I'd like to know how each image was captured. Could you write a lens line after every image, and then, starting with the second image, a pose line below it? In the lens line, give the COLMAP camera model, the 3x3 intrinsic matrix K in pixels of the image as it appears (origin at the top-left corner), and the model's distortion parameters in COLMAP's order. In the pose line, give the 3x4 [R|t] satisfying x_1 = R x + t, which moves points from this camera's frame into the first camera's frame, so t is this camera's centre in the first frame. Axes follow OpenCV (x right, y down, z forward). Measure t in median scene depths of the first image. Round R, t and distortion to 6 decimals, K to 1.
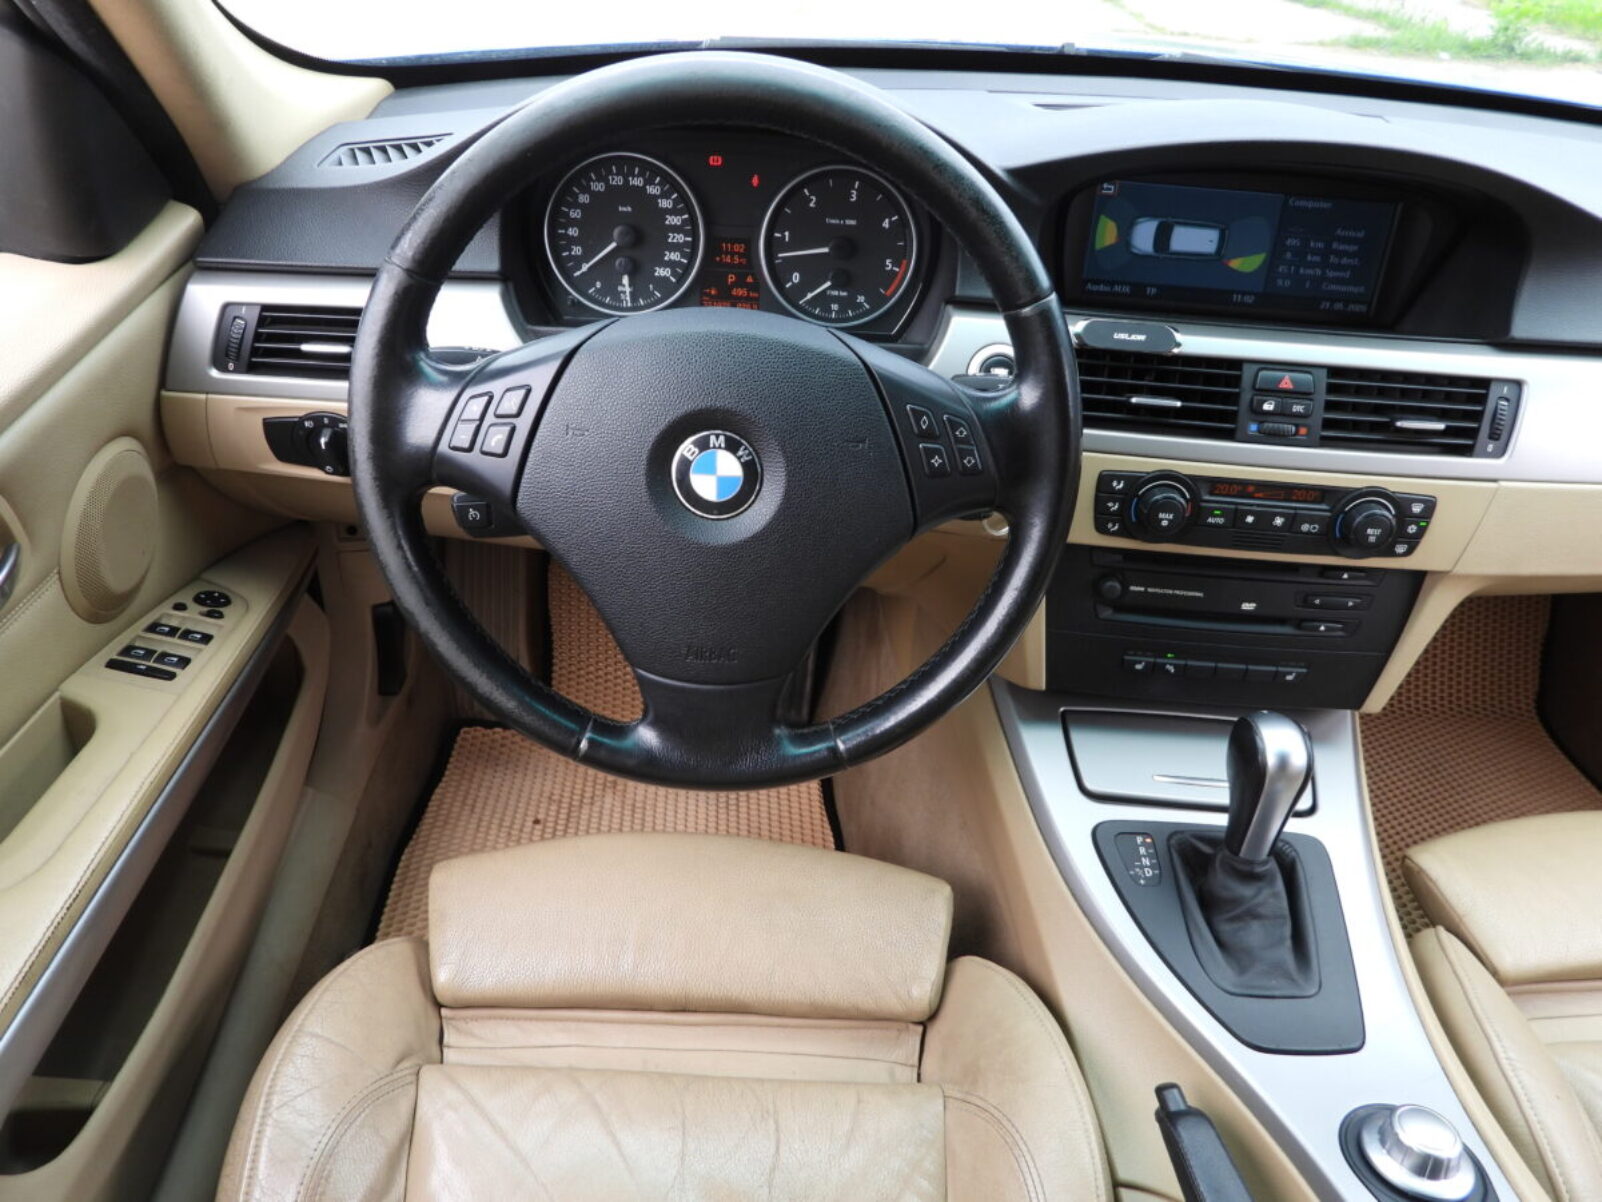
lens RADIAL K [[1145.8, 0, 801.0], [0, 1145.8, 601.0], [0, 0, 1]] dist [-0.010503, -0.000485]
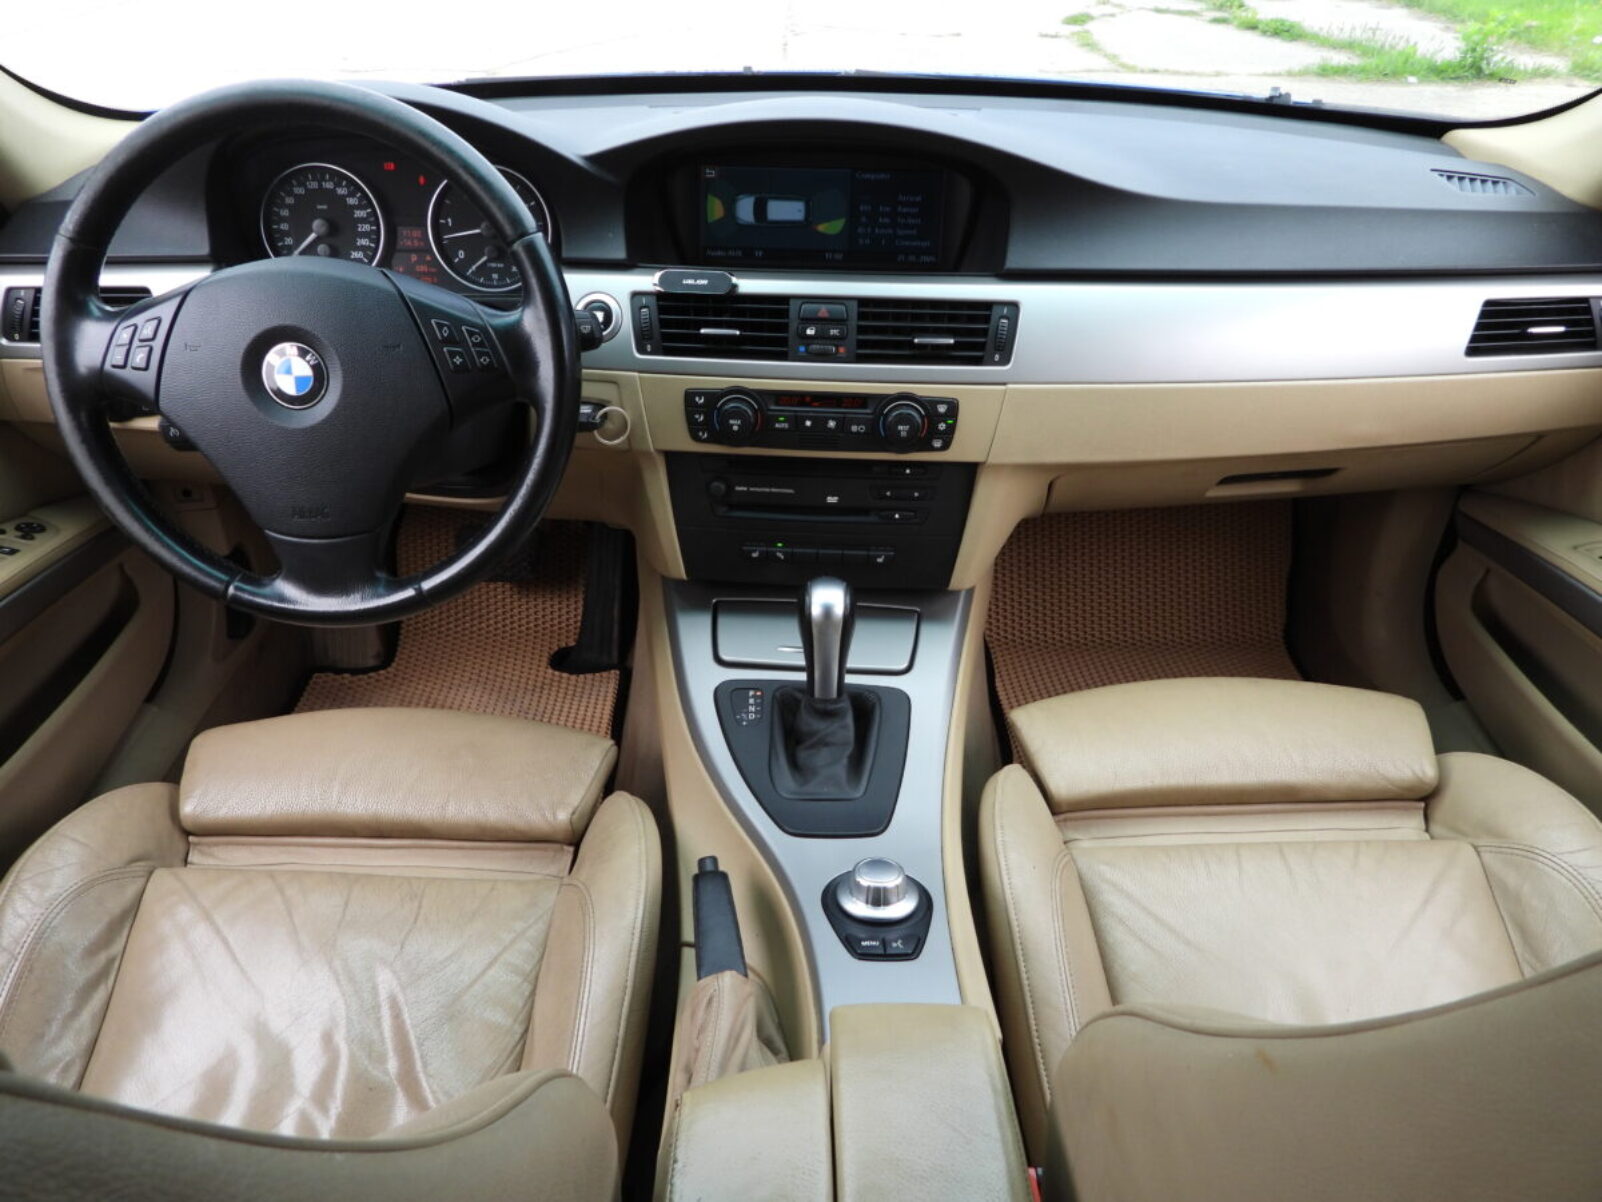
lens RADIAL K [[1145.8, 0, 801.0], [0, 1145.8, 601.0], [0, 0, 1]] dist [-0.010503, -0.000485]
pose [[0.998089, -0.032893, -0.052305, 0.441816], [0.030374, 0.998373, -0.048252, 0.181531], [0.053807, 0.046571, 0.997465, -0.238217]]
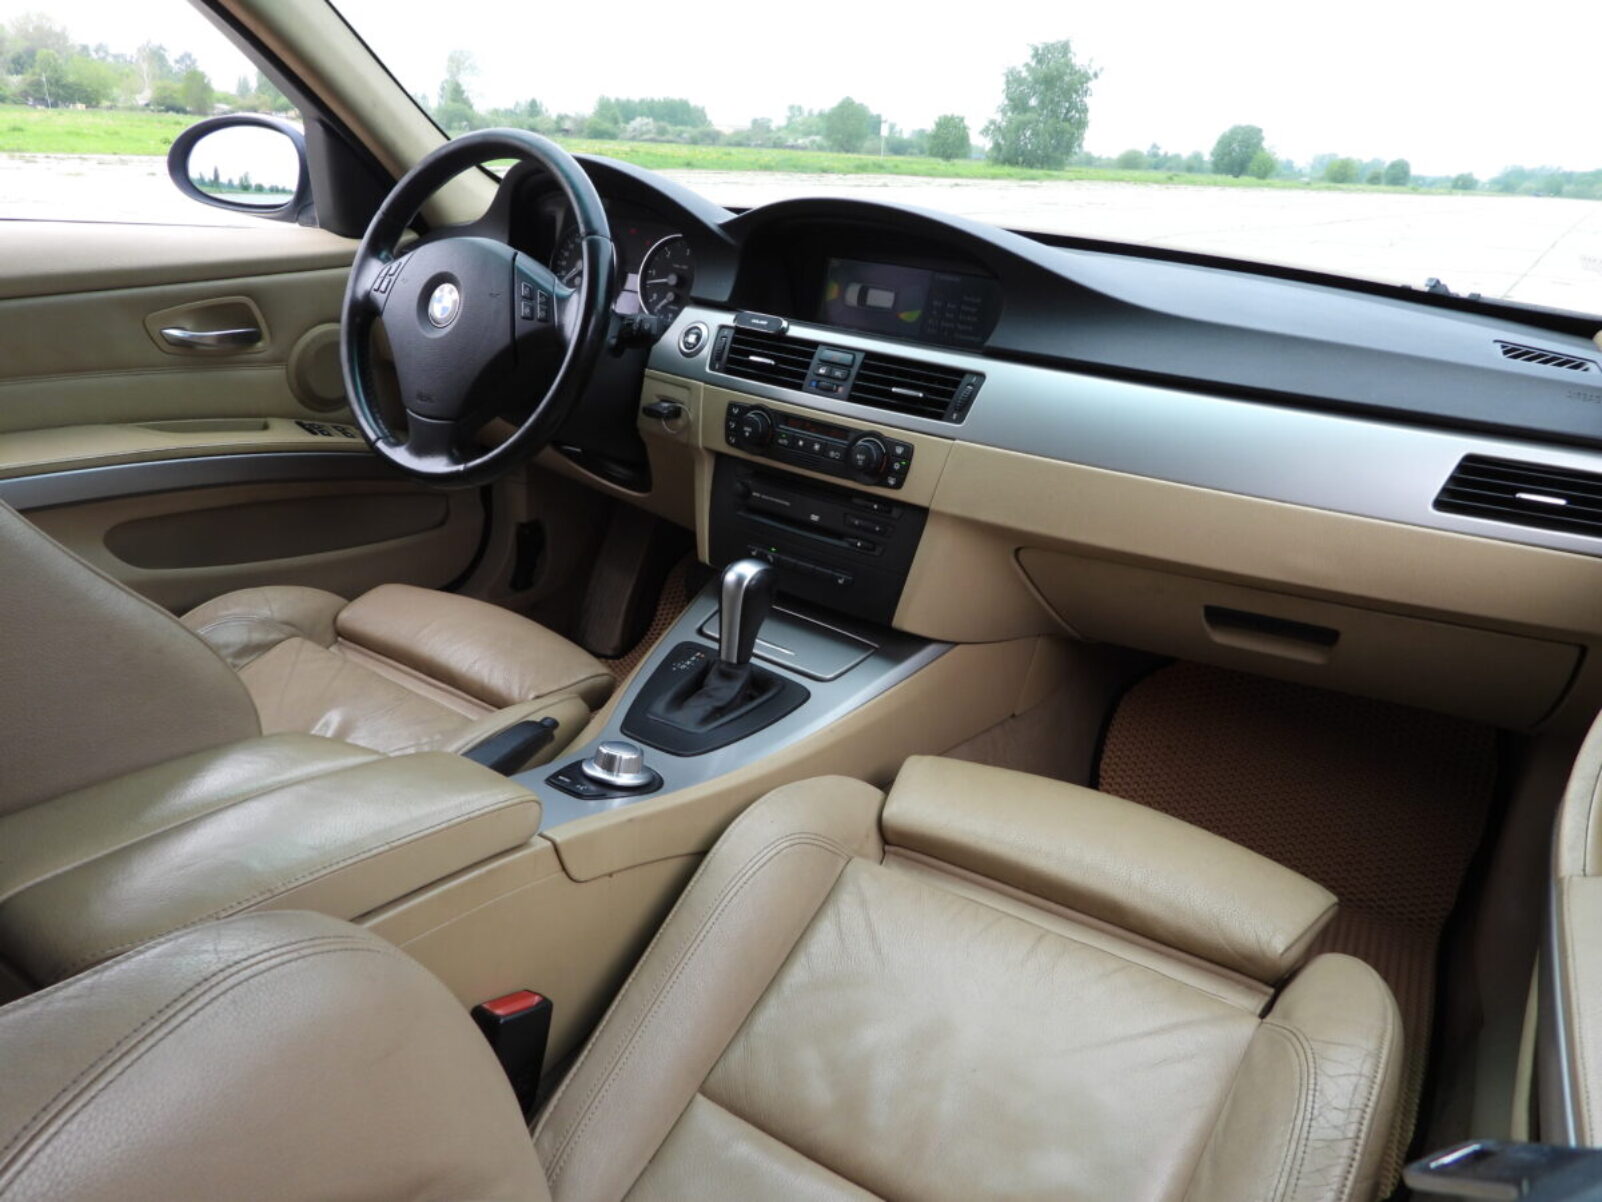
lens RADIAL K [[1145.8, 0, 801.0], [0, 1145.8, 601.0], [0, 0, 1]] dist [-0.010503, -0.000485]
pose [[0.819590, 0.201009, -0.536533, 1.230476], [-0.354047, 0.913934, -0.198431, 0.411225], [0.450469, 0.352590, 0.820218, -0.151729]]
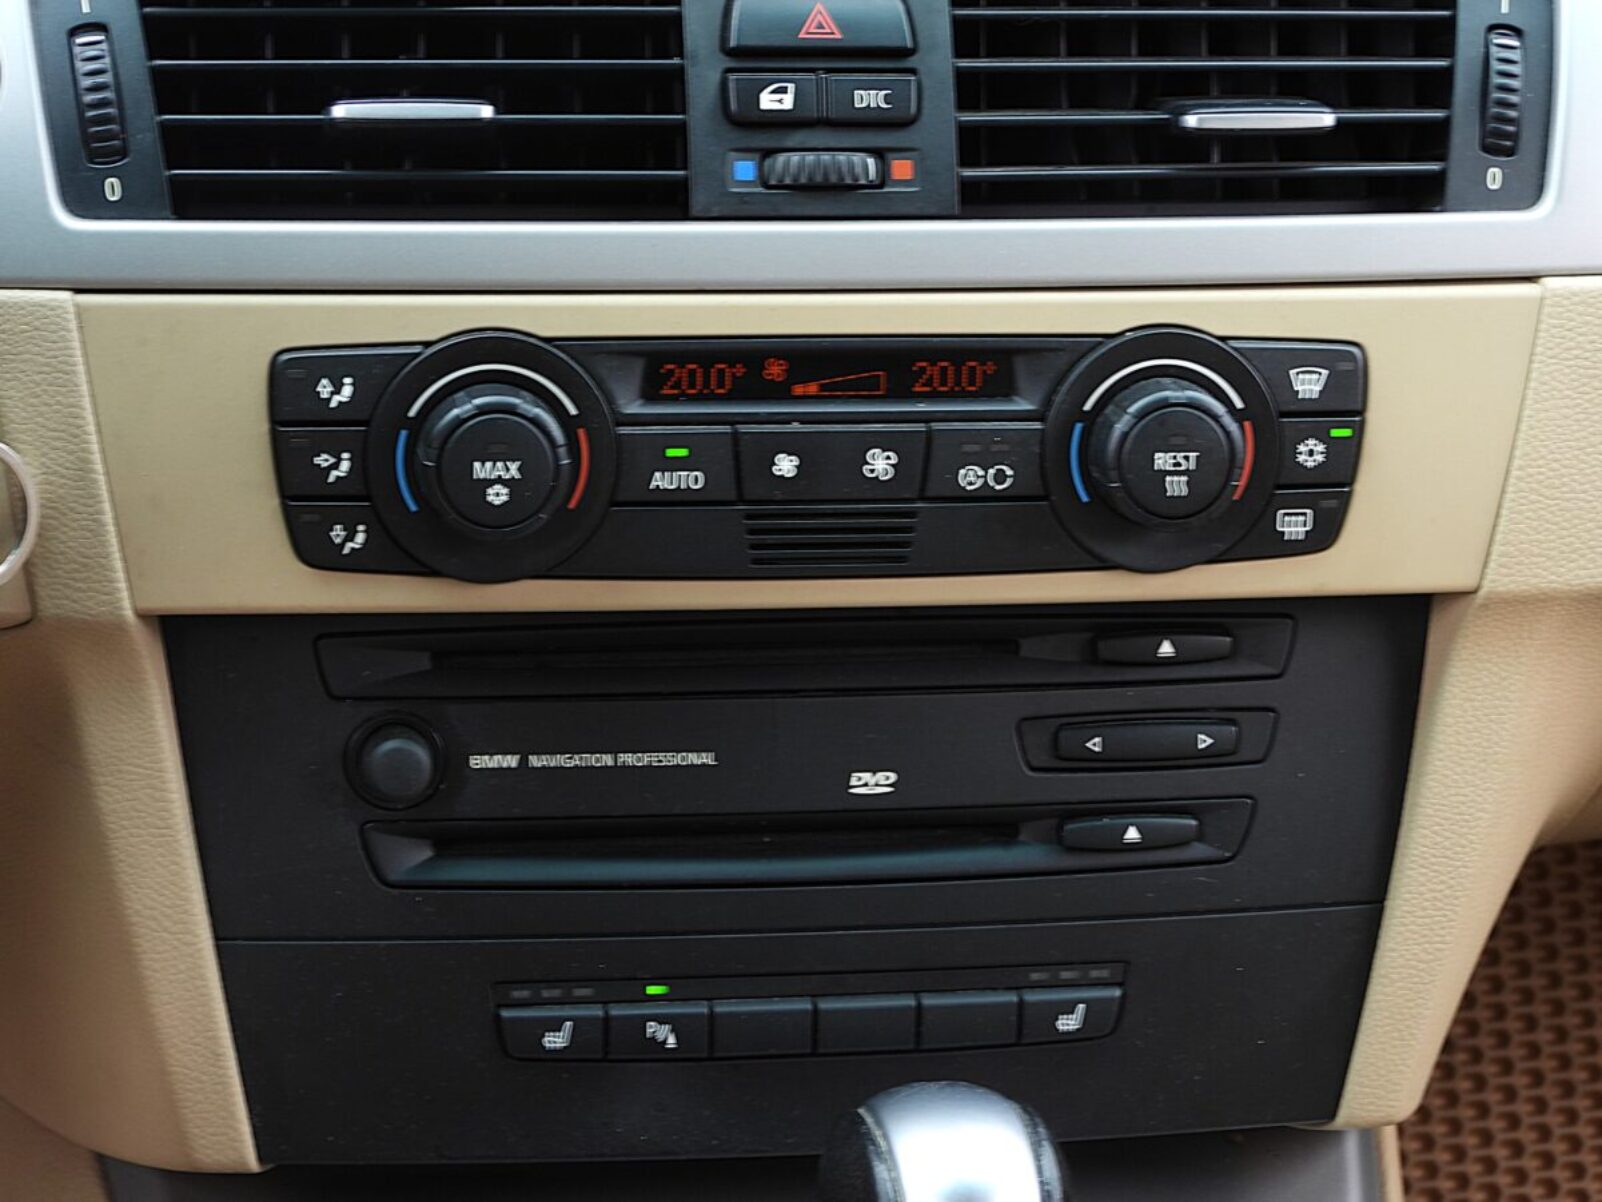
lens RADIAL K [[4257.2, 0, 801.0], [0, 4257.2, 601.0], [0, 0, 1]] dist [-0.211512, 1.178061]
pose [[0.983214, -0.092927, 0.157016, 0.214127], [0.127544, 0.965440, -0.227285, 0.220653], [-0.130469, 0.243496, 0.961087, -0.081308]]
